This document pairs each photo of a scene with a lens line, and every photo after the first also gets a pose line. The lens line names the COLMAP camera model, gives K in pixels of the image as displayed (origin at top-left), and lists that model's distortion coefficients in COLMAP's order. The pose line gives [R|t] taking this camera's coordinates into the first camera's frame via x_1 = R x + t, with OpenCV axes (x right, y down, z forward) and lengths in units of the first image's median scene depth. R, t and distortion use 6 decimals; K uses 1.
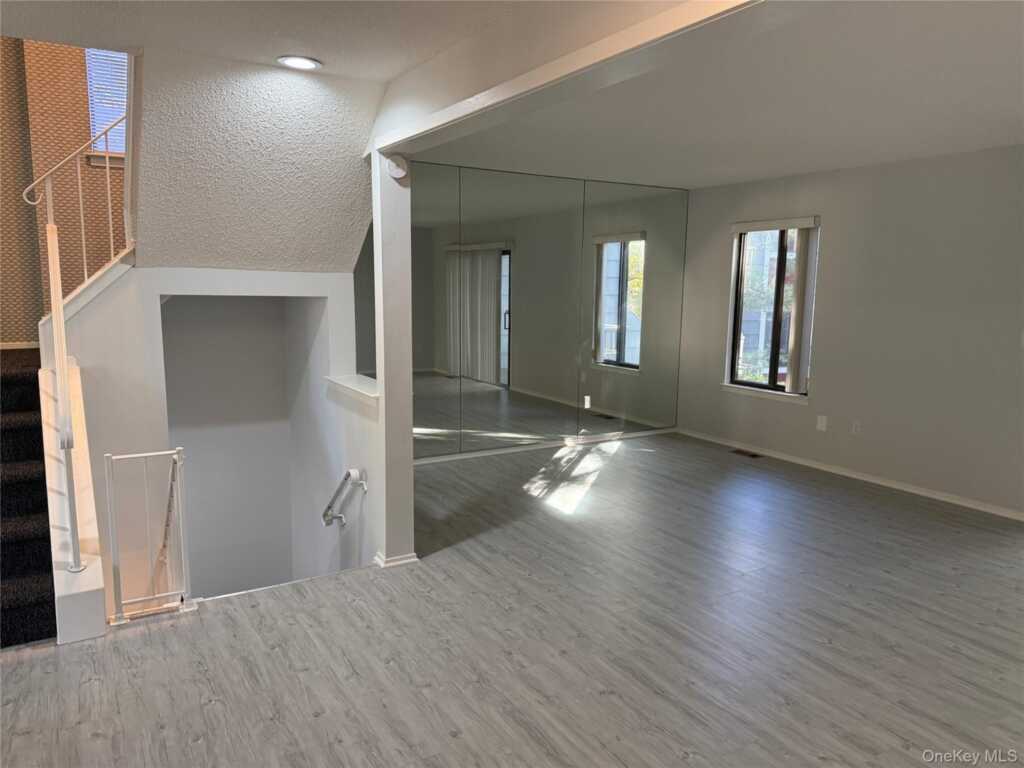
lens RADIAL K [[721.8, 0, 515.6], [0, 721.8, 386.0], [0, 0, 1]] dist [0.060434, -0.068217]
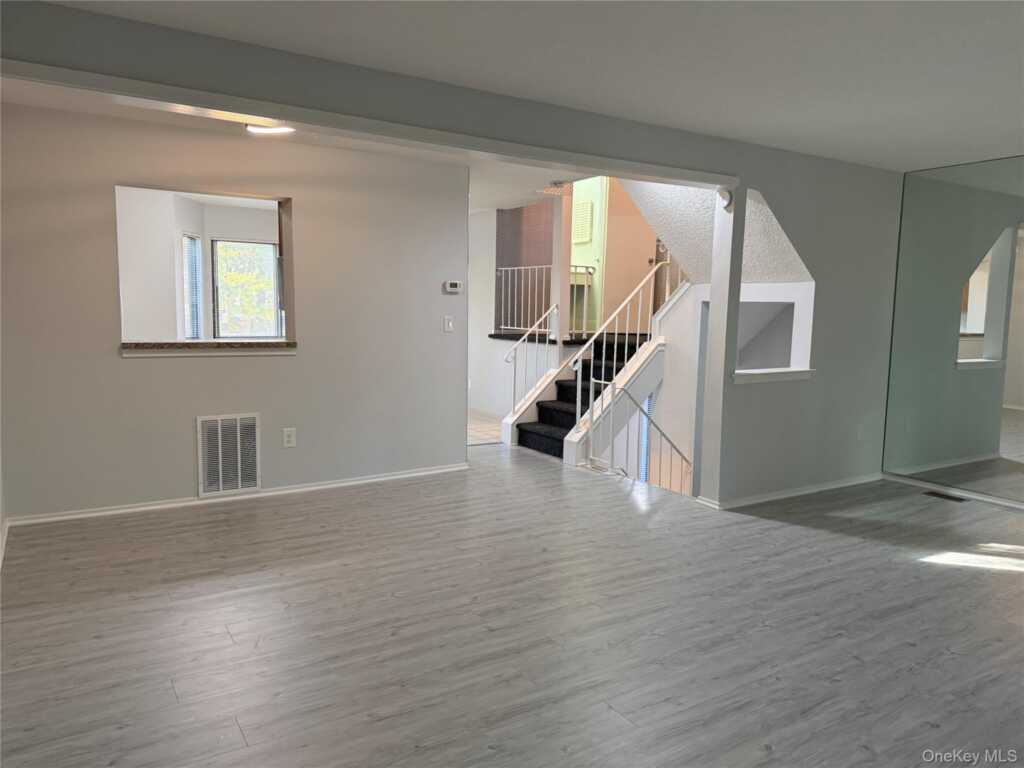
lens RADIAL K [[721.1, 0, 512.0], [0, 721.1, 384.0], [0, 0, 1]] dist [0.163946, -0.266161]
pose [[0.023201, 0.102636, -0.994448, 1.127194], [-0.166664, 0.981193, 0.097380, -0.034610], [0.985741, 0.163480, 0.039871, 0.586519]]
